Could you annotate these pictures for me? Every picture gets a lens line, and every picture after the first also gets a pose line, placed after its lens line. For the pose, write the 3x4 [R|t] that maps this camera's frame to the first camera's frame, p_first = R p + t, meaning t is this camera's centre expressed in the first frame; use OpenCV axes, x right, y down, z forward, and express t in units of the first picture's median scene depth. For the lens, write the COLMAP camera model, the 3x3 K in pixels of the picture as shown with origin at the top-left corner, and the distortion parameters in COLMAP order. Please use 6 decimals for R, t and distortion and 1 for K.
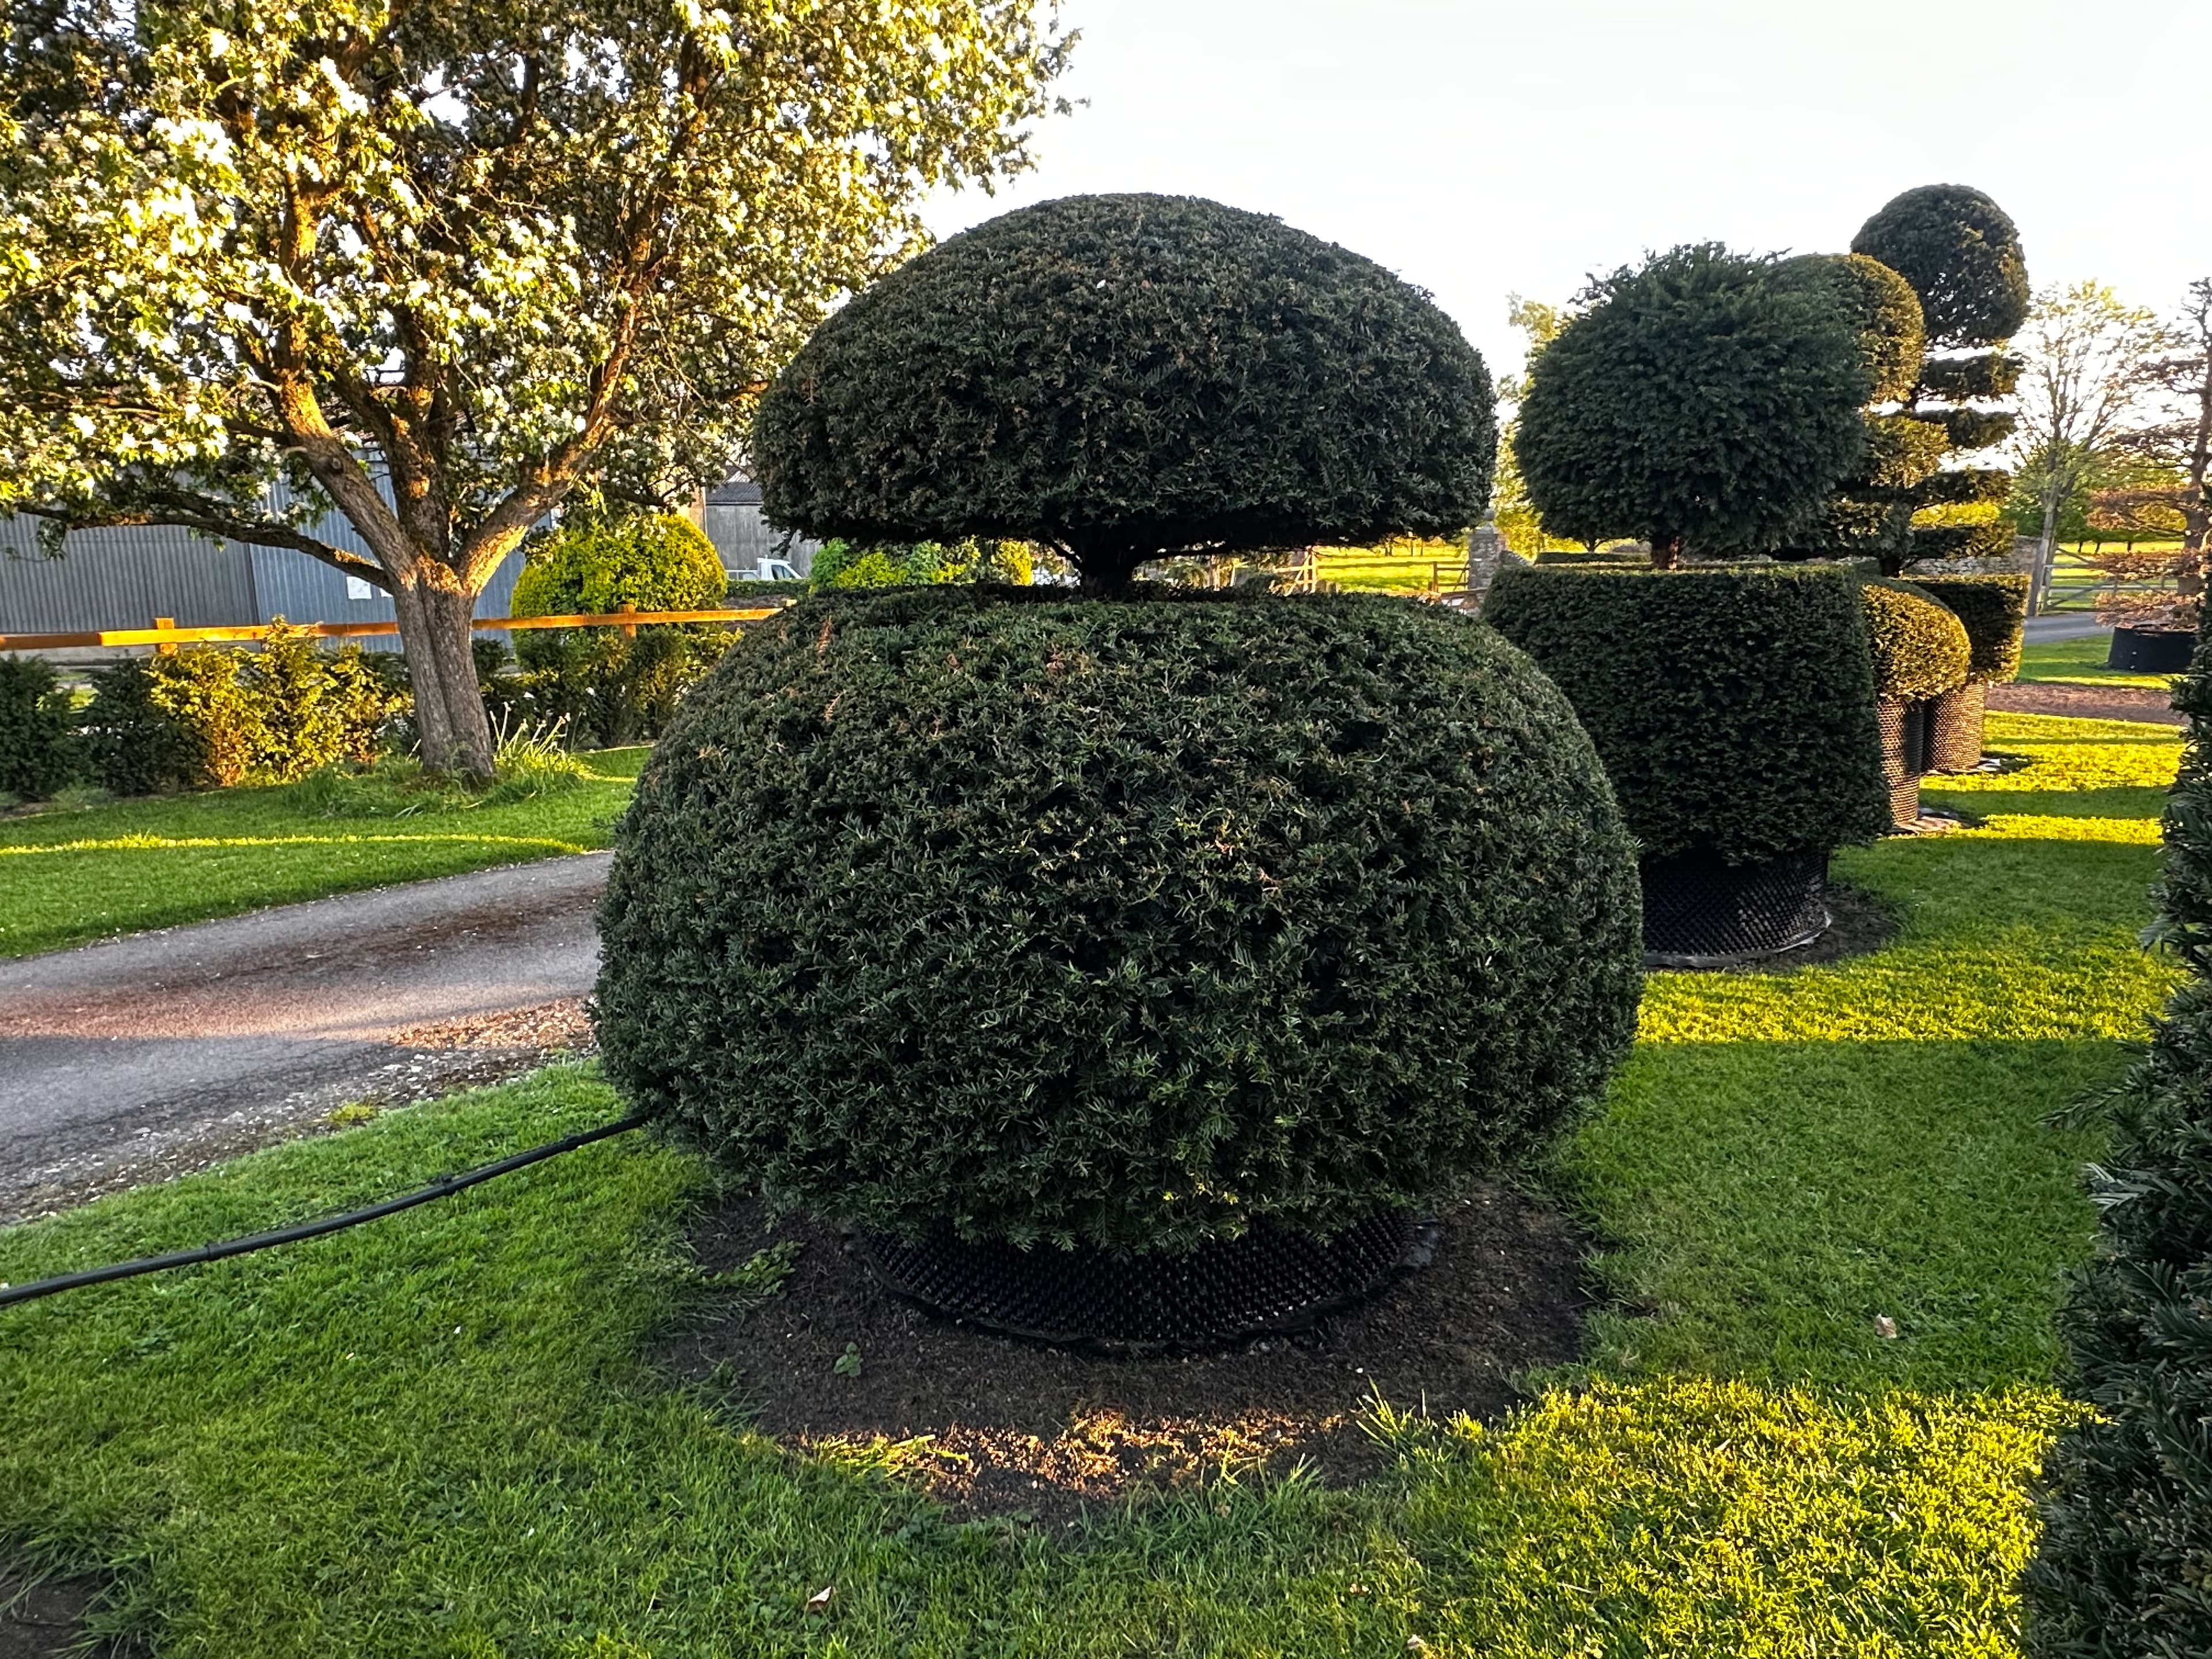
lens RADIAL K [[1398.3, 0, 1106.0], [0, 1398.3, 829.5], [0, 0, 1]] dist [-0.005863, 0.001019]
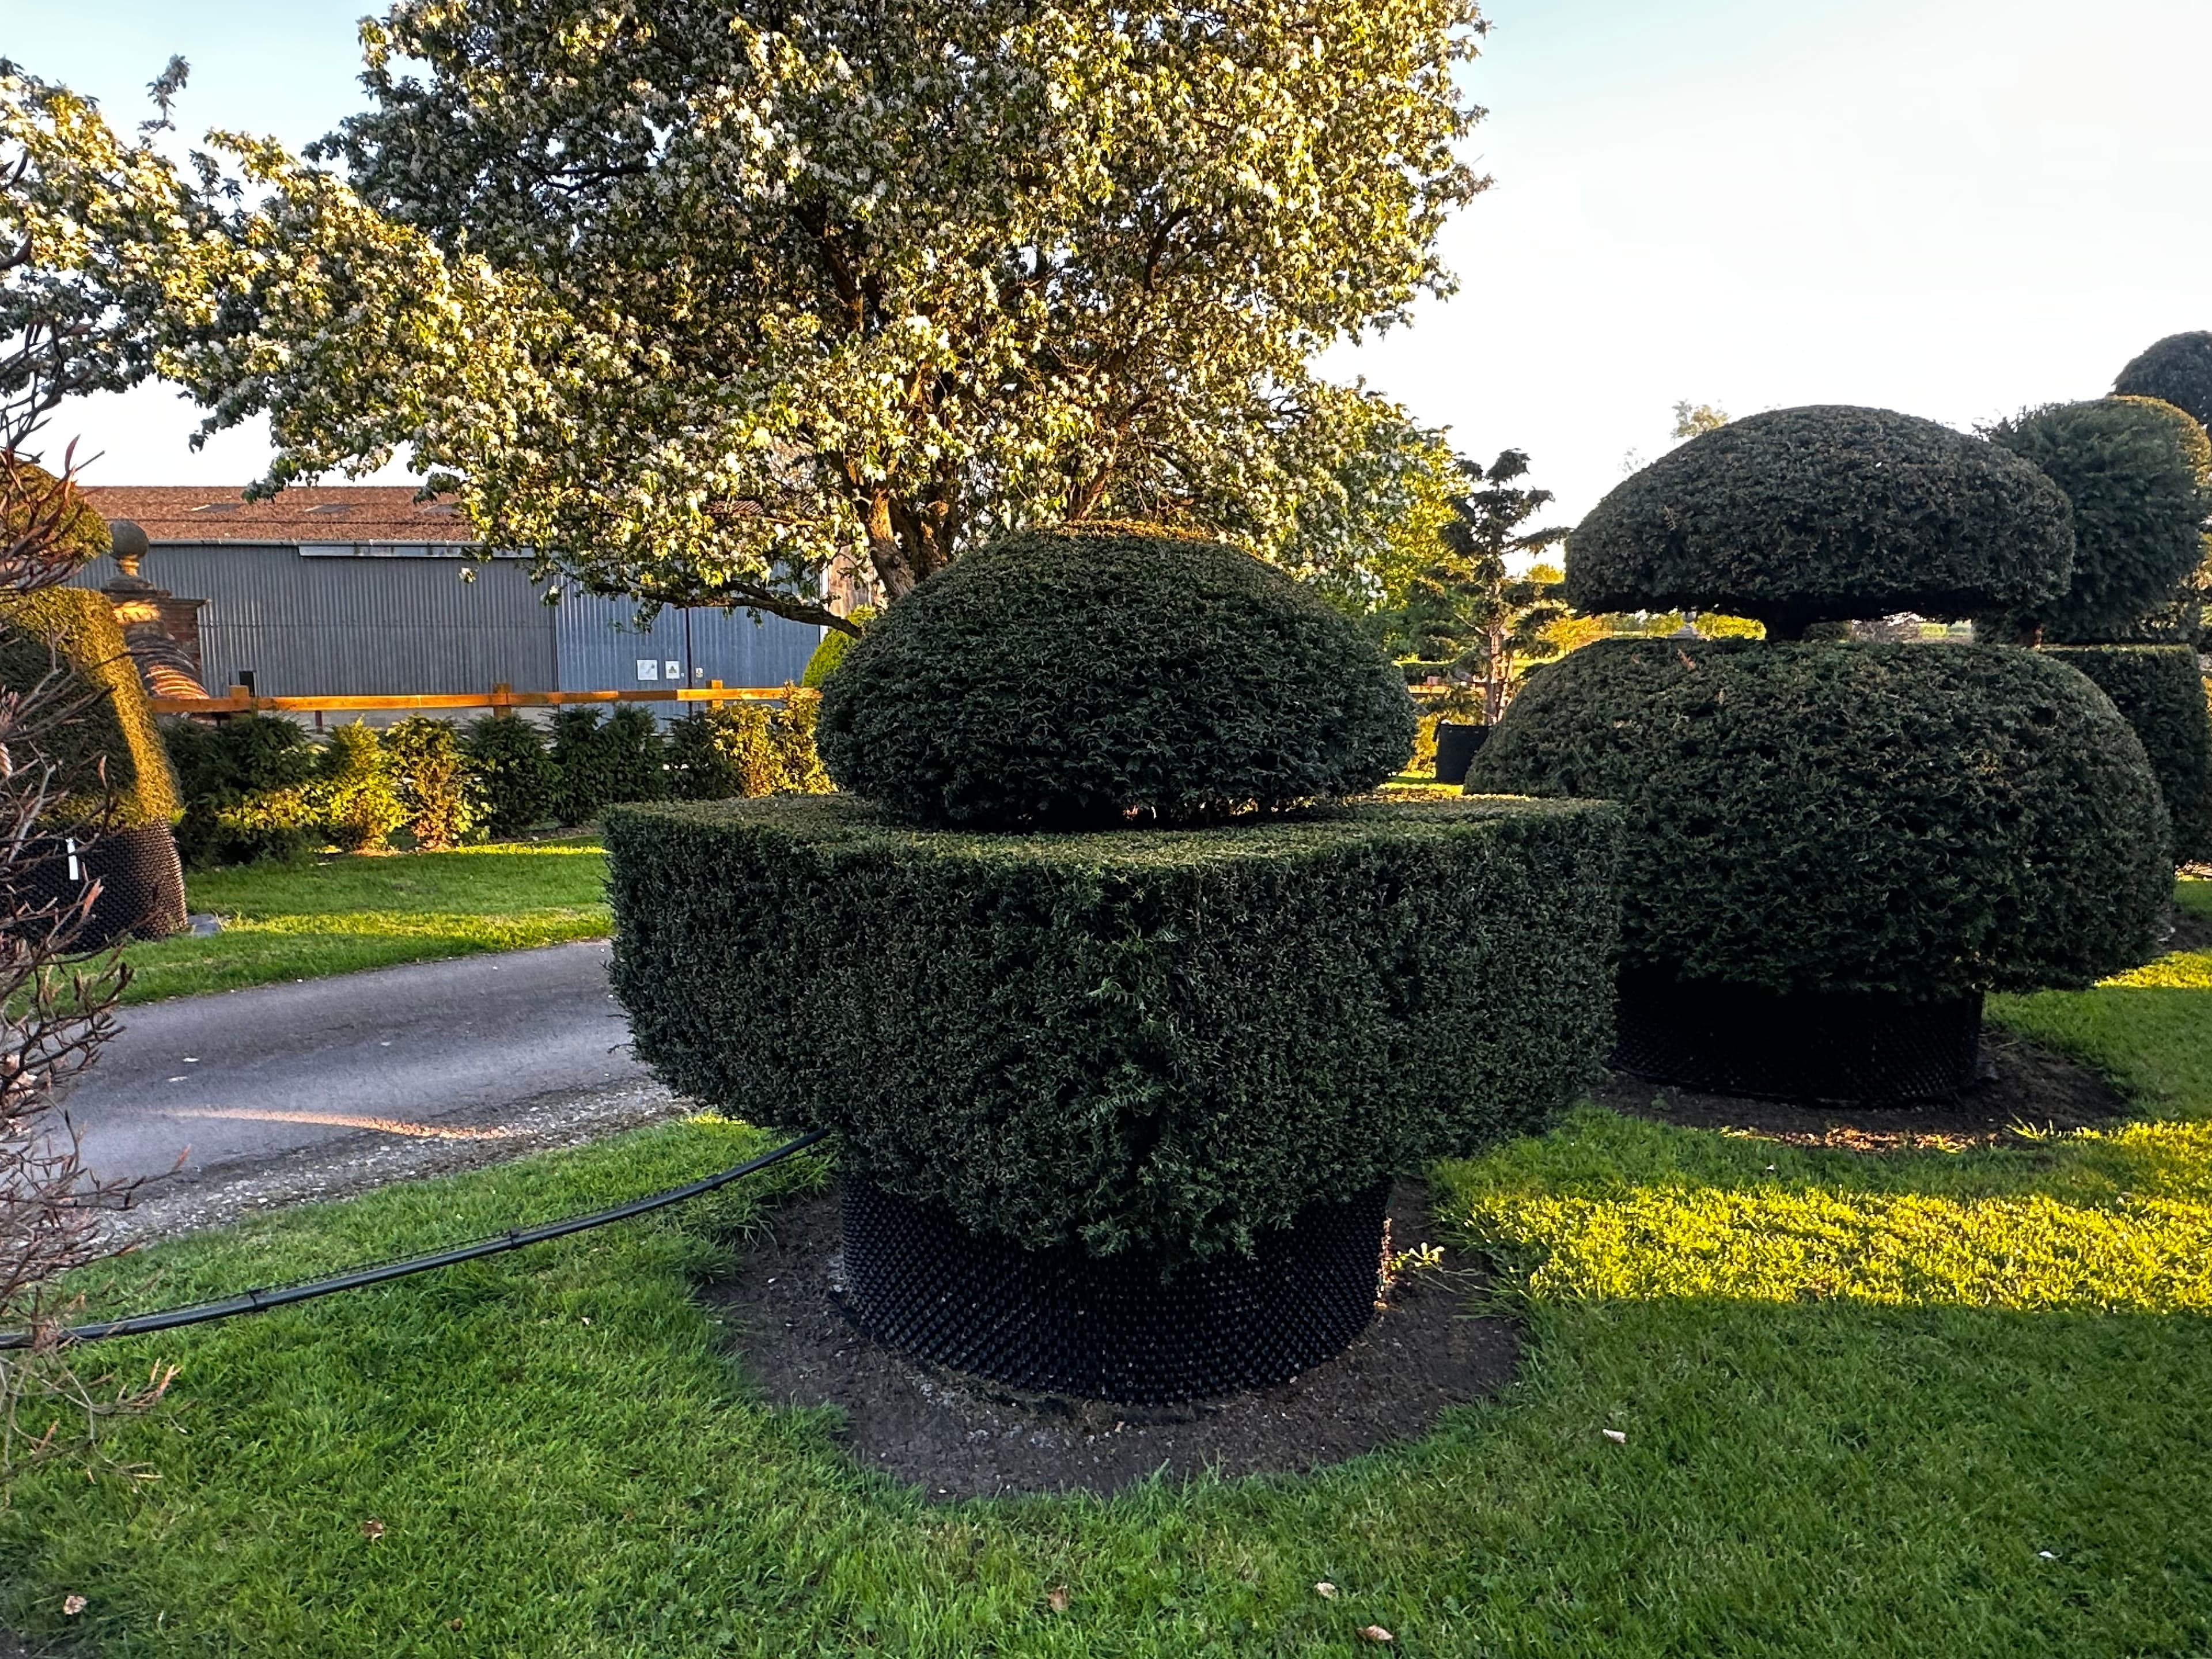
lens RADIAL K [[1398.3, 0, 1106.0], [0, 1398.3, 829.5], [0, 0, 1]] dist [-0.005863, 0.001019]
pose [[0.995874, 0.023566, -0.087635, -0.845669], [-0.029591, 0.997240, -0.068101, 0.234268], [0.085788, 0.070413, 0.993822, -0.854888]]
